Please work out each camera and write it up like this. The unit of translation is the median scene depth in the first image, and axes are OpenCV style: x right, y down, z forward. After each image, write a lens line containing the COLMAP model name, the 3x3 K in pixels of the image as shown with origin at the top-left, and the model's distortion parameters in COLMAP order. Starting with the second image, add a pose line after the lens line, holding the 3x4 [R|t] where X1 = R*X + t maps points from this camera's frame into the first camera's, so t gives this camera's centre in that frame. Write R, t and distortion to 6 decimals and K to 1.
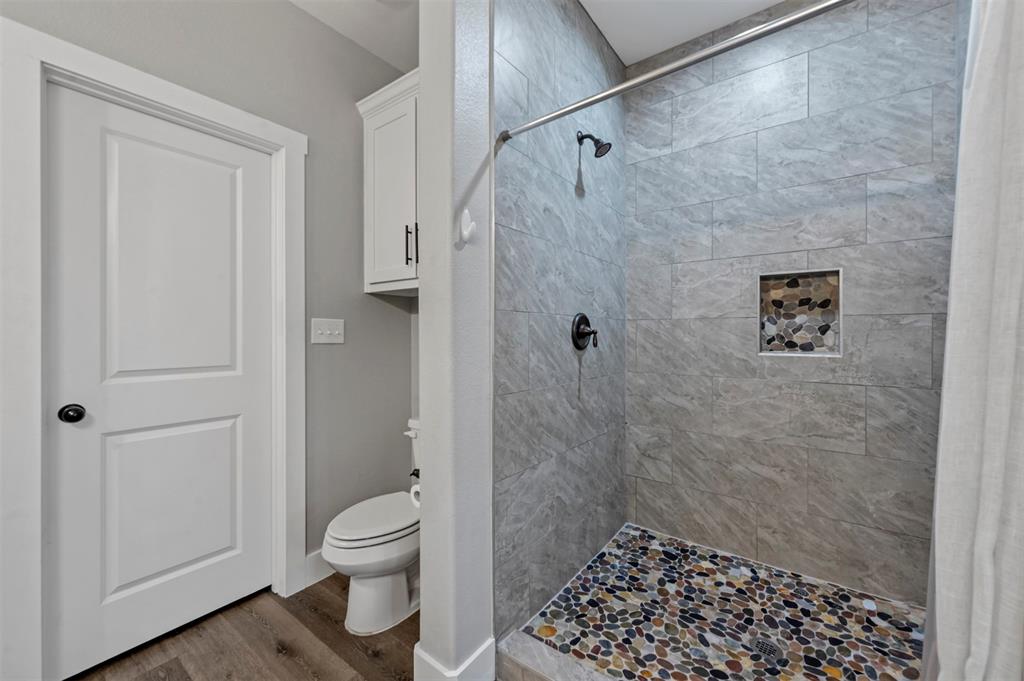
lens RADIAL K [[405.7, 0, 513.3], [0, 405.7, 335.6], [0, 0, 1]] dist [0.000505, 0.000469]
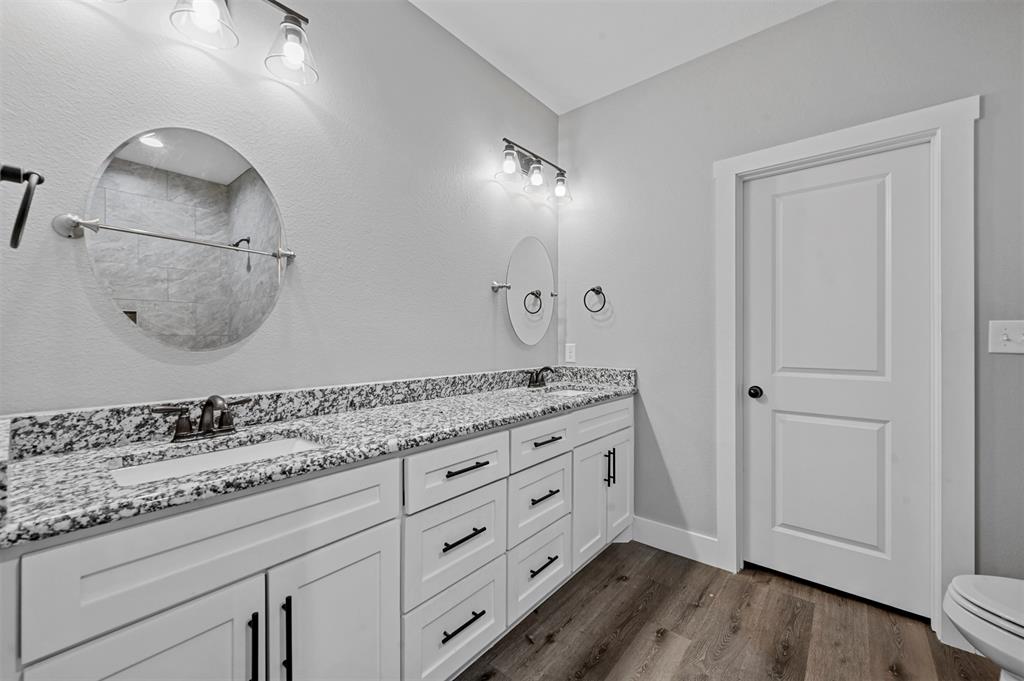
lens RADIAL K [[405.7, 0, 516.5], [0, 405.7, 339.7], [0, 0, 1]] dist [0.000505, 0.000469]
pose [[-0.035931, 0.005066, -0.999341, 0.386755], [-0.004664, 0.999975, 0.005236, -0.007185], [0.999343, 0.004849, -0.035907, 0.129860]]
